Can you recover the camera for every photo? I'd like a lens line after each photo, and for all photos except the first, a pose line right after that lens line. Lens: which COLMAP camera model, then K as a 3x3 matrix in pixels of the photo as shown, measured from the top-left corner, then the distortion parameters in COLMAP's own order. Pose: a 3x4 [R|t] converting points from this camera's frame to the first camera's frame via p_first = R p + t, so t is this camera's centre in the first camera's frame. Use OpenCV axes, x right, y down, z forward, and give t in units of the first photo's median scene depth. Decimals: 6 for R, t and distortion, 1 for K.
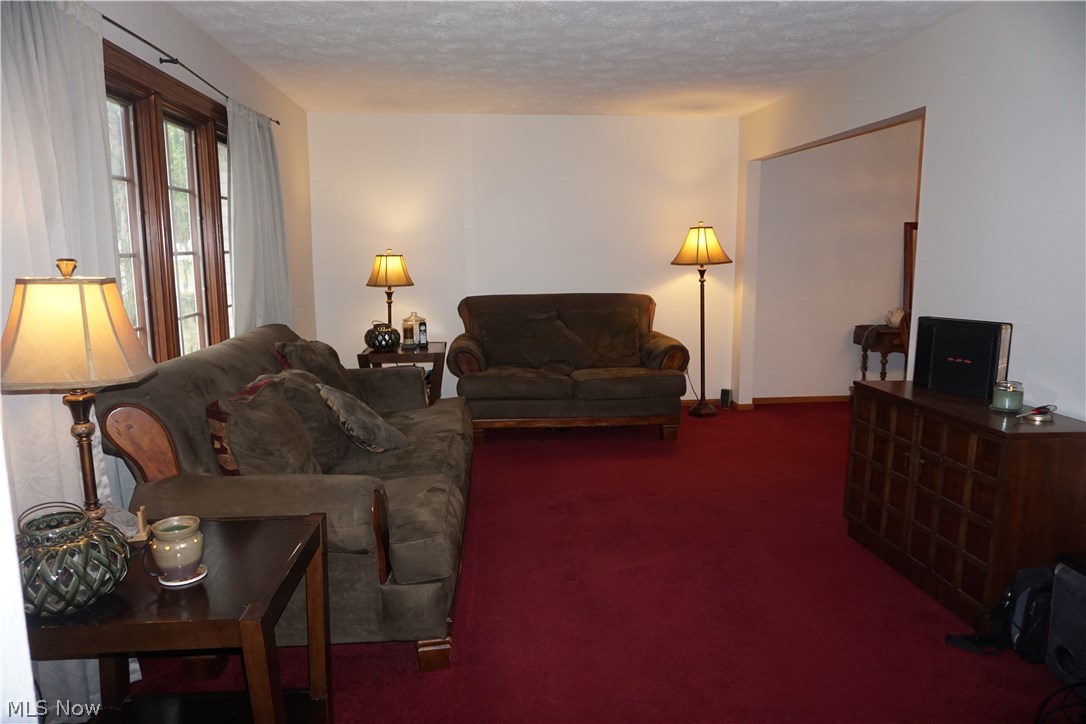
lens RADIAL K [[716.1, 0, 548.3], [0, 716.1, 359.8], [0, 0, 1]] dist [-0.032245, 0.002594]
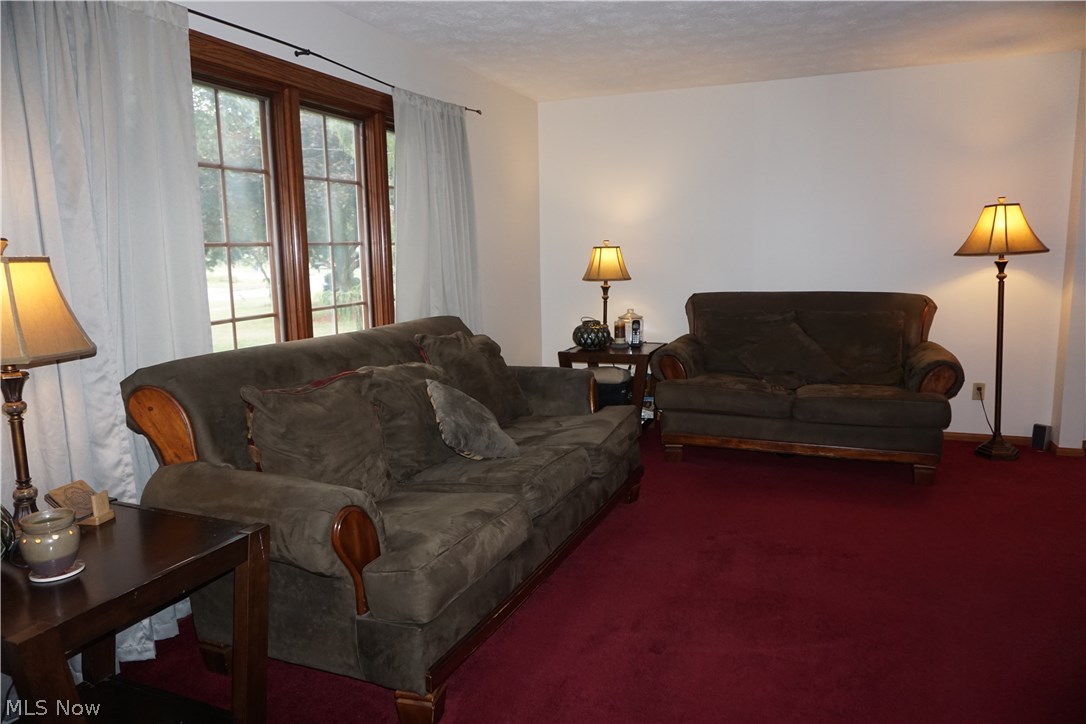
lens RADIAL K [[721.8, 0, 543.0], [0, 721.8, 362.0], [0, 0, 1]] dist [-0.056561, 0.036242]
pose [[0.888062, 0.056162, -0.456280, 0.144766], [-0.055272, 0.998354, 0.015308, -0.007323], [0.456389, 0.011625, 0.889705, 0.137057]]
